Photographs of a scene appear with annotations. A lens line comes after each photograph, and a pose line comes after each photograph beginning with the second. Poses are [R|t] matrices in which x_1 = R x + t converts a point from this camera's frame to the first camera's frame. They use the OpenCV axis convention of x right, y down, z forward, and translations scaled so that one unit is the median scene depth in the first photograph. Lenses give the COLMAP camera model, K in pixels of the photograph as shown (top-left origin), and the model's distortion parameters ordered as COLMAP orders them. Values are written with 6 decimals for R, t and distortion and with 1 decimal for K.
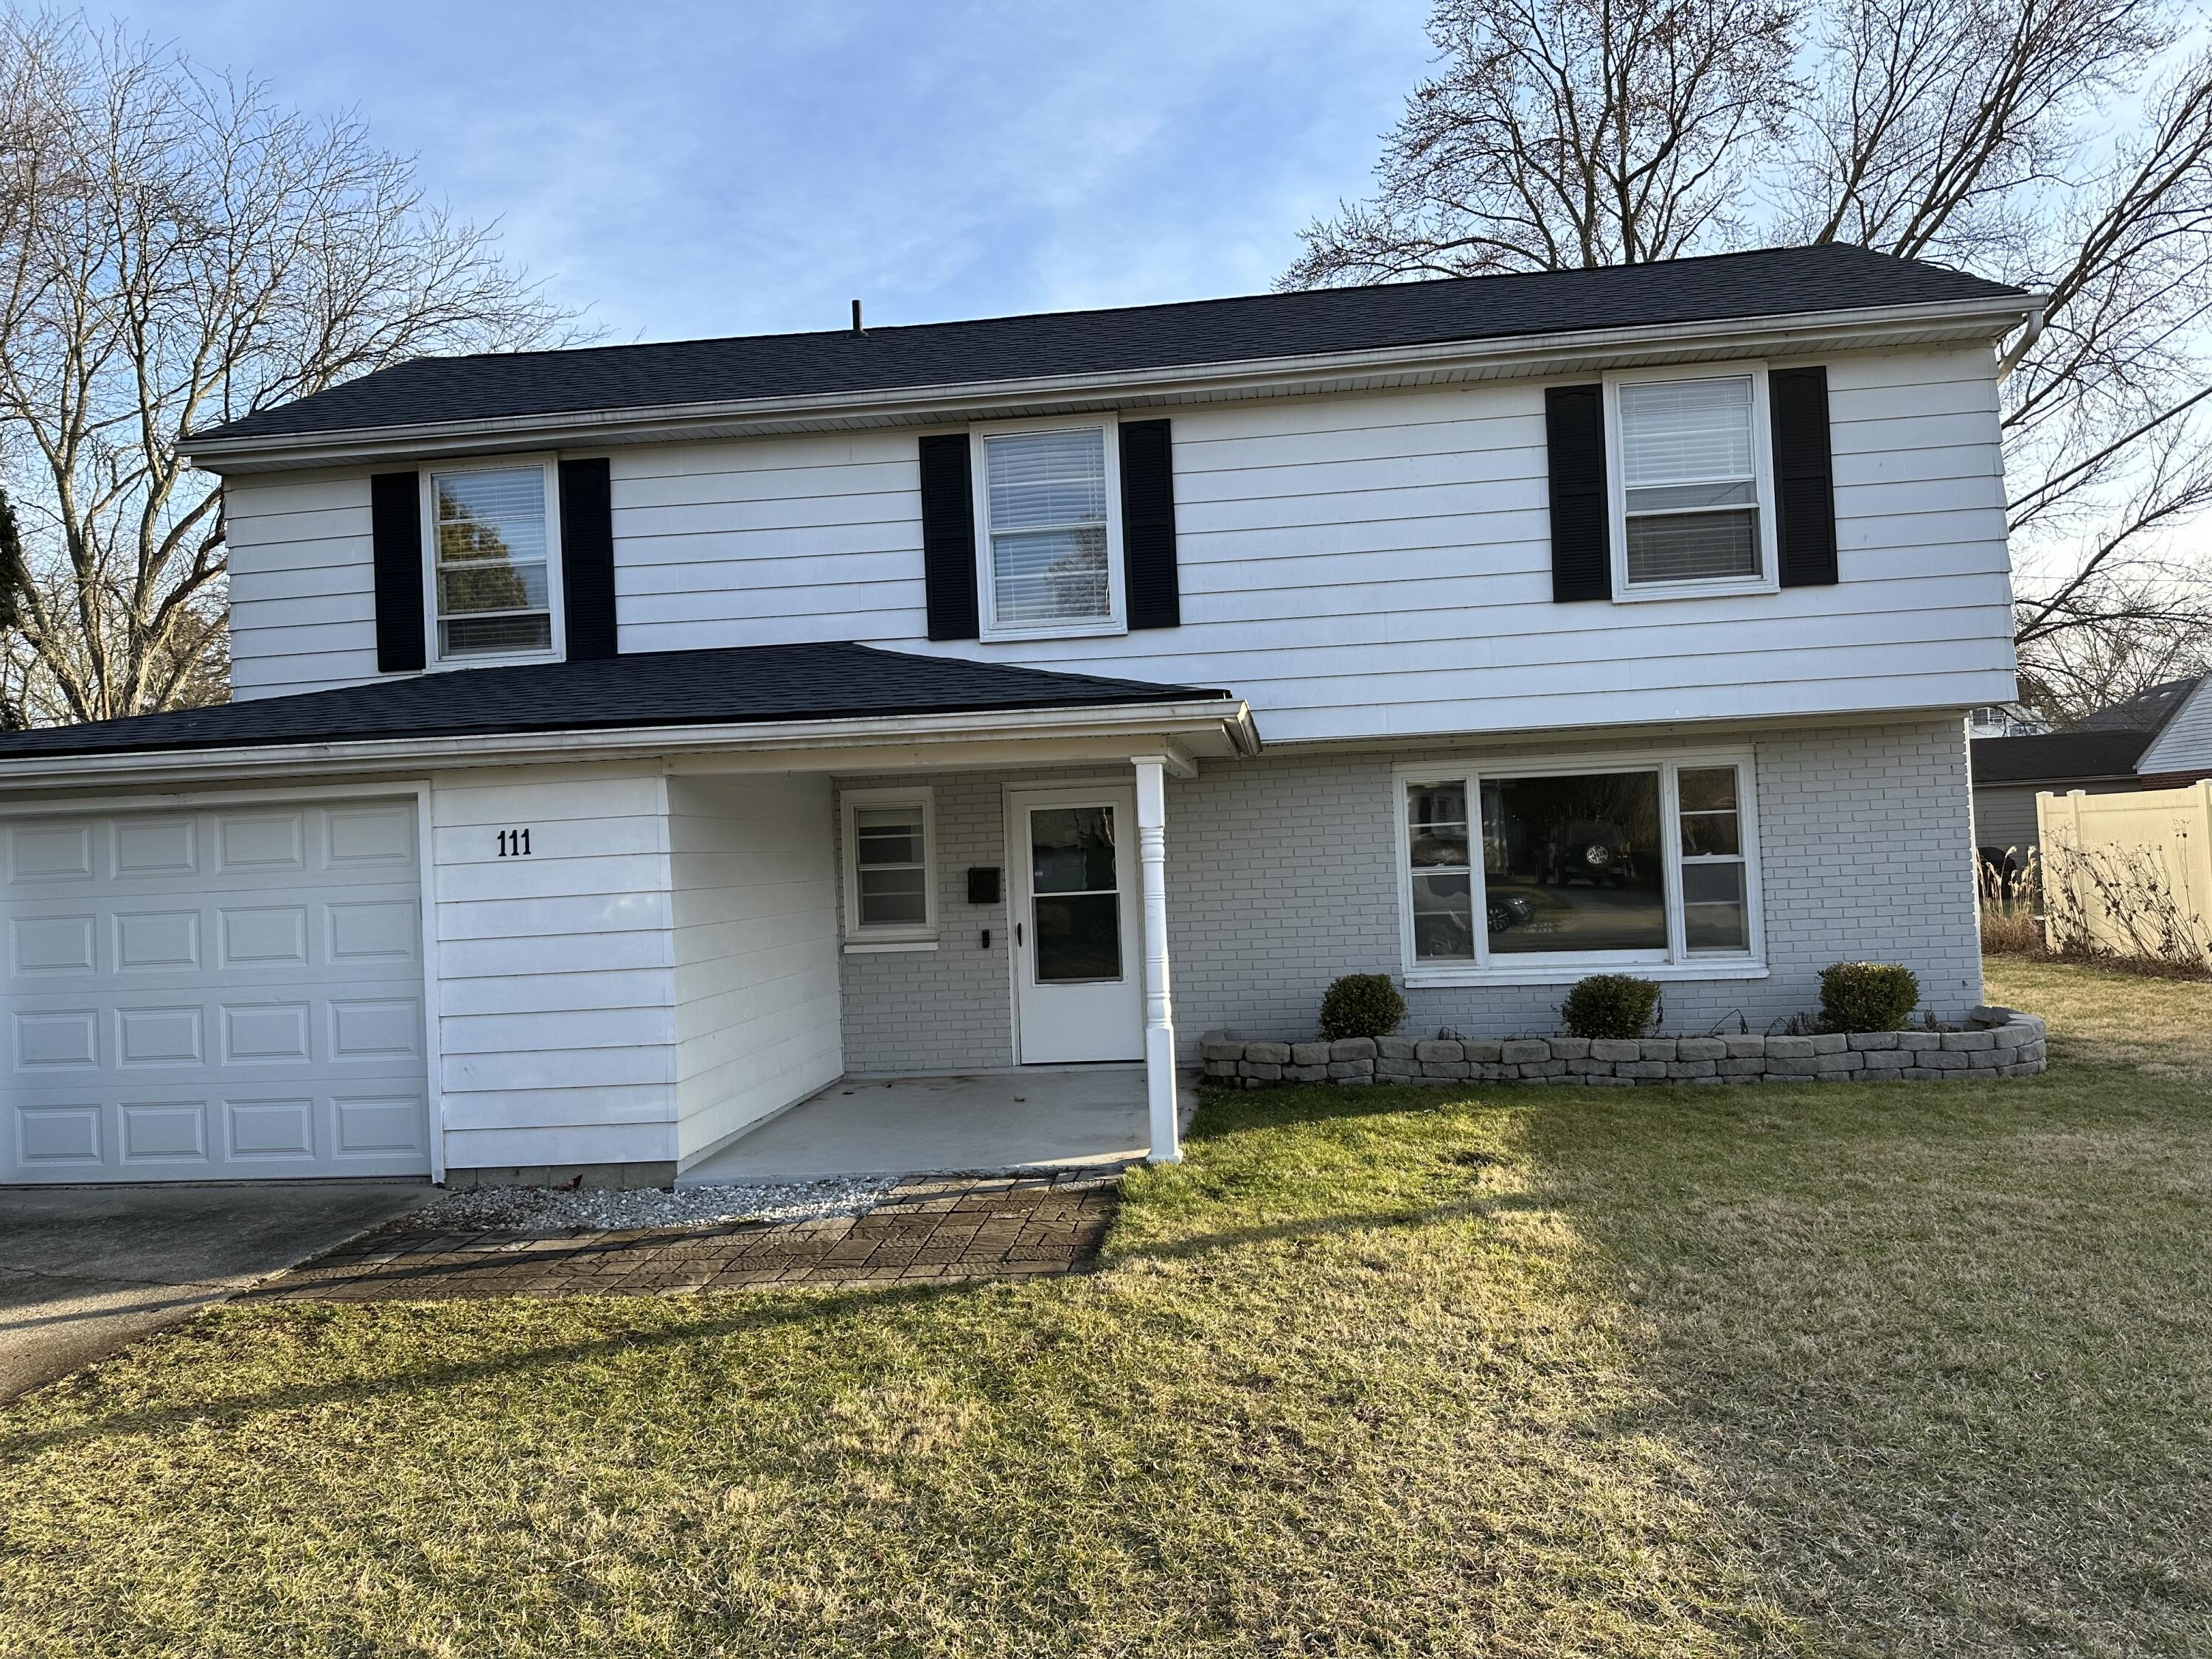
lens RADIAL K [[1531.3, 0, 1111.3], [0, 1531.3, 810.6], [0, 0, 1]] dist [0.136048, -0.213081]
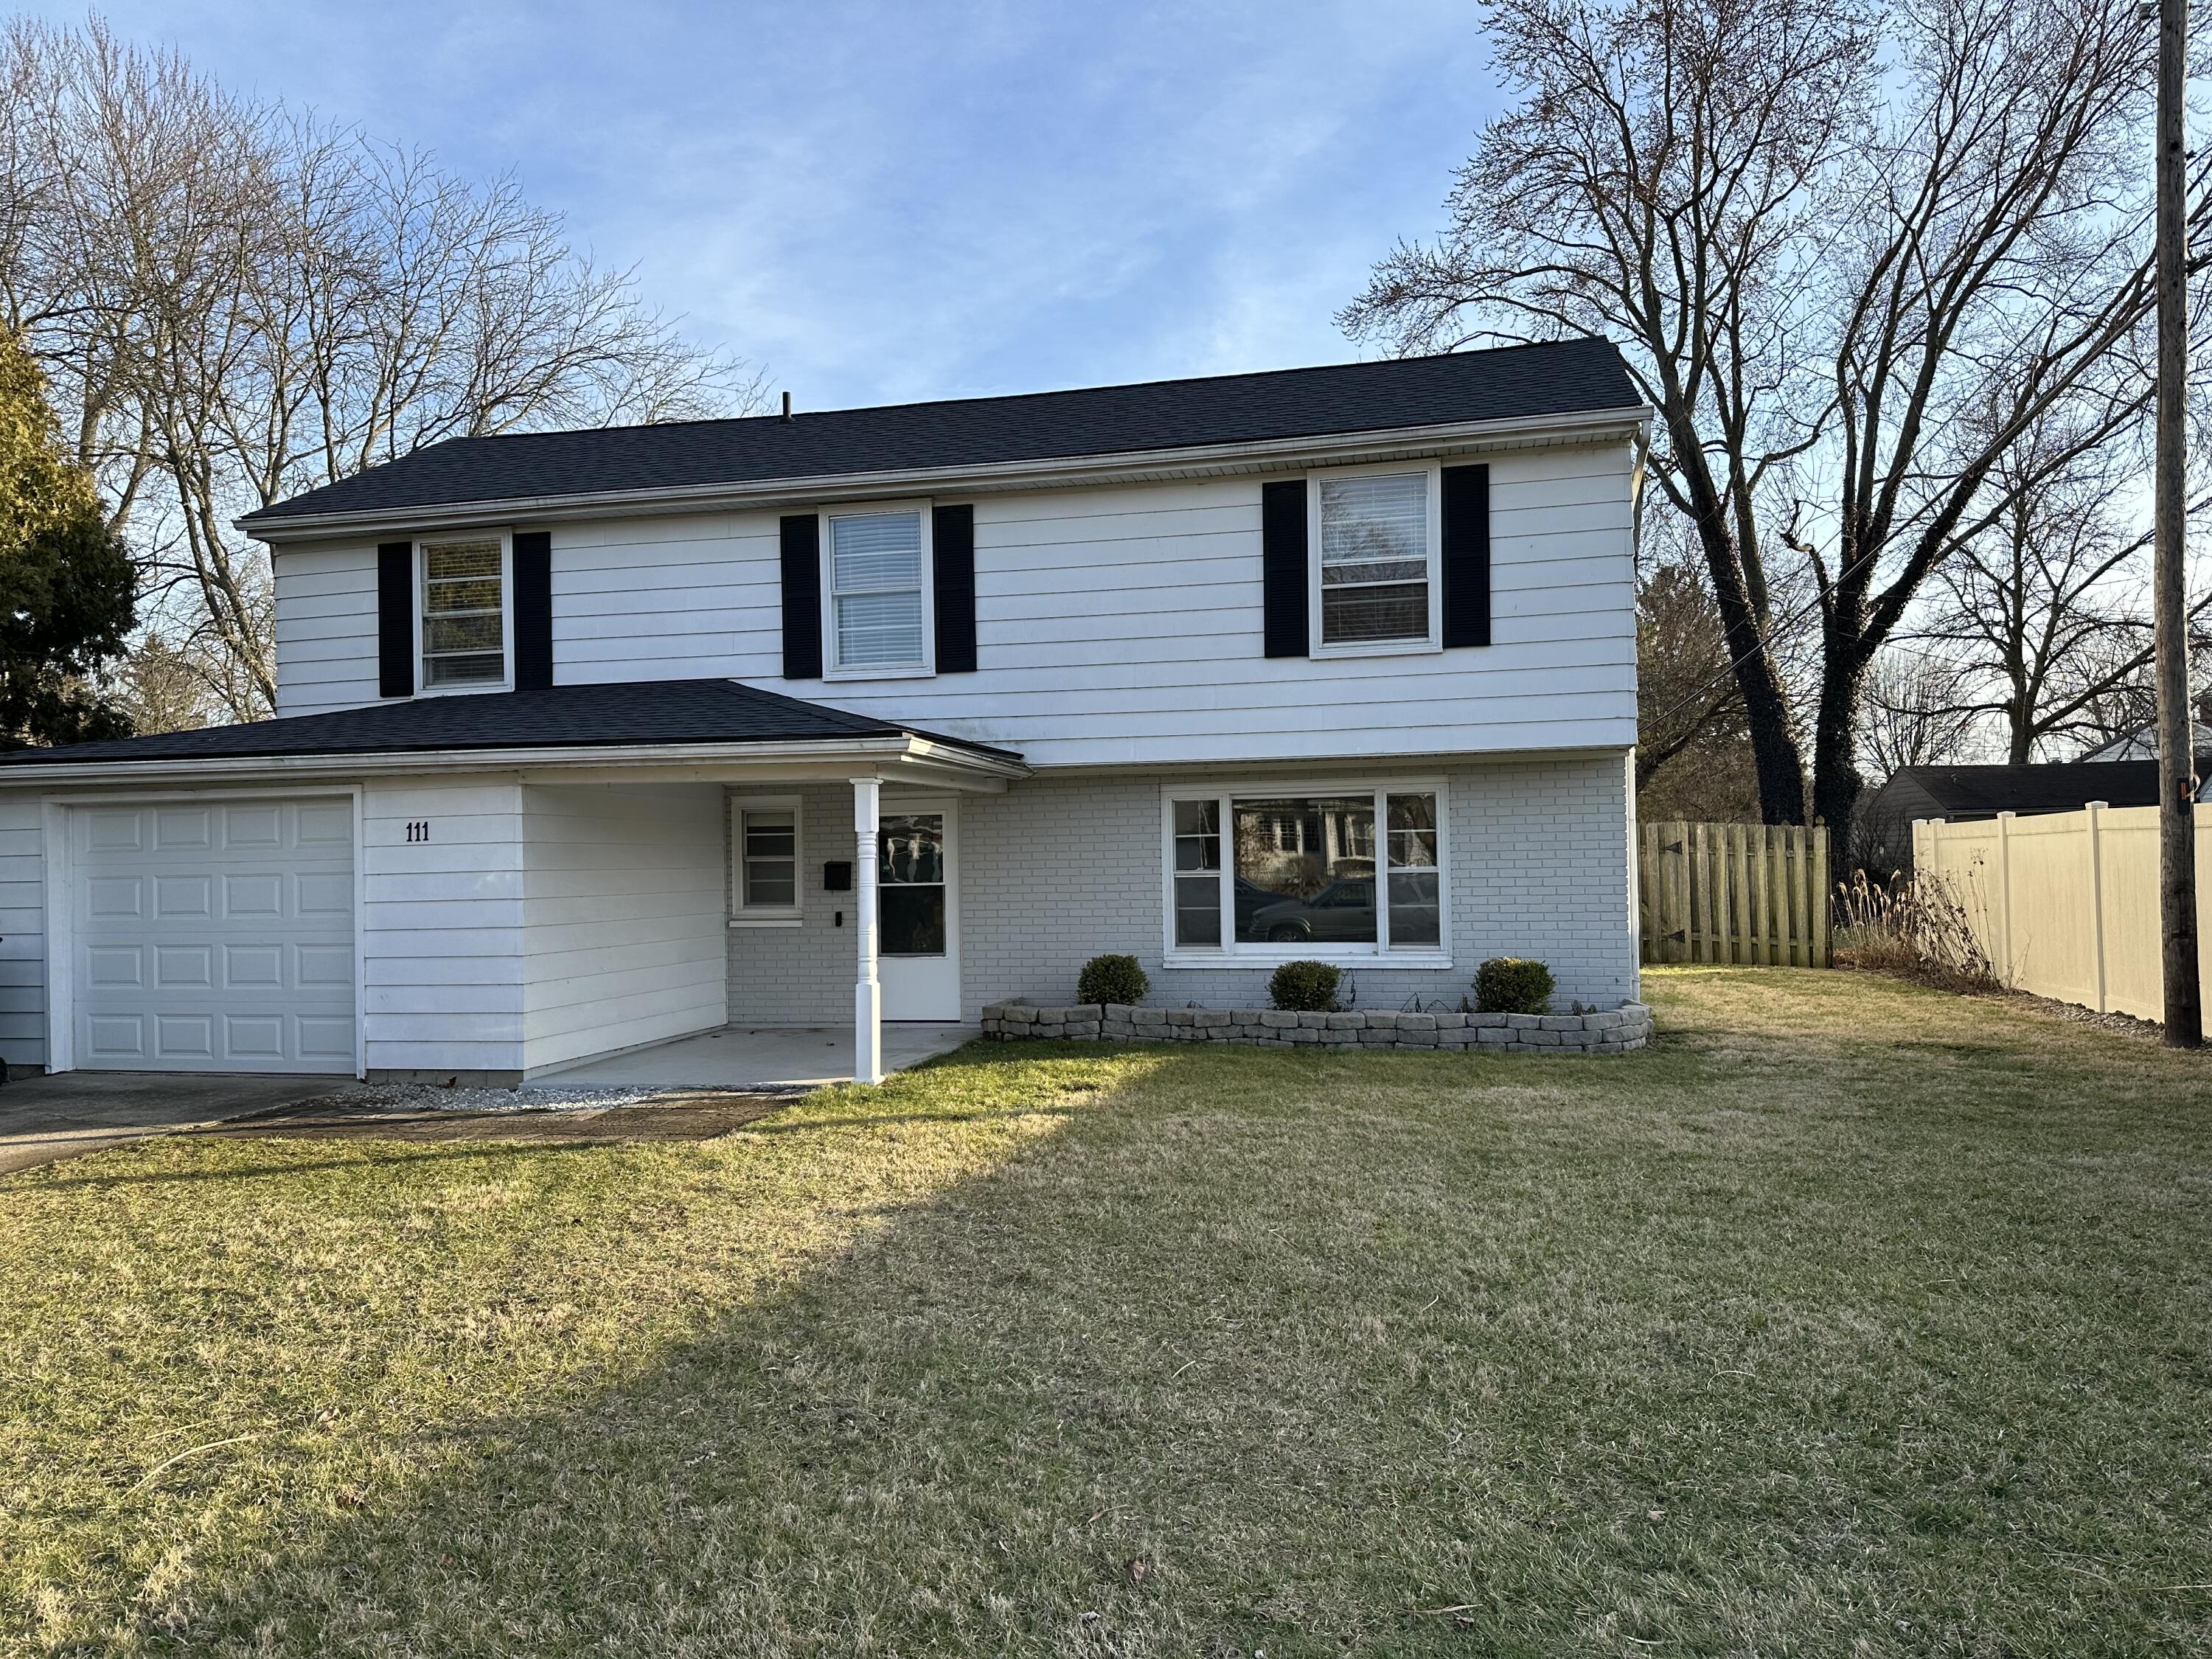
lens RADIAL K [[1563.8, 0, 1150.1], [0, 1563.8, 836.8], [0, 0, 1]] dist [0.162424, -0.255579]
pose [[0.991465, 0.024779, -0.127993, 0.347709], [-0.022817, 0.999599, 0.016769, -0.010416], [0.128357, -0.013706, 0.991633, -0.243294]]
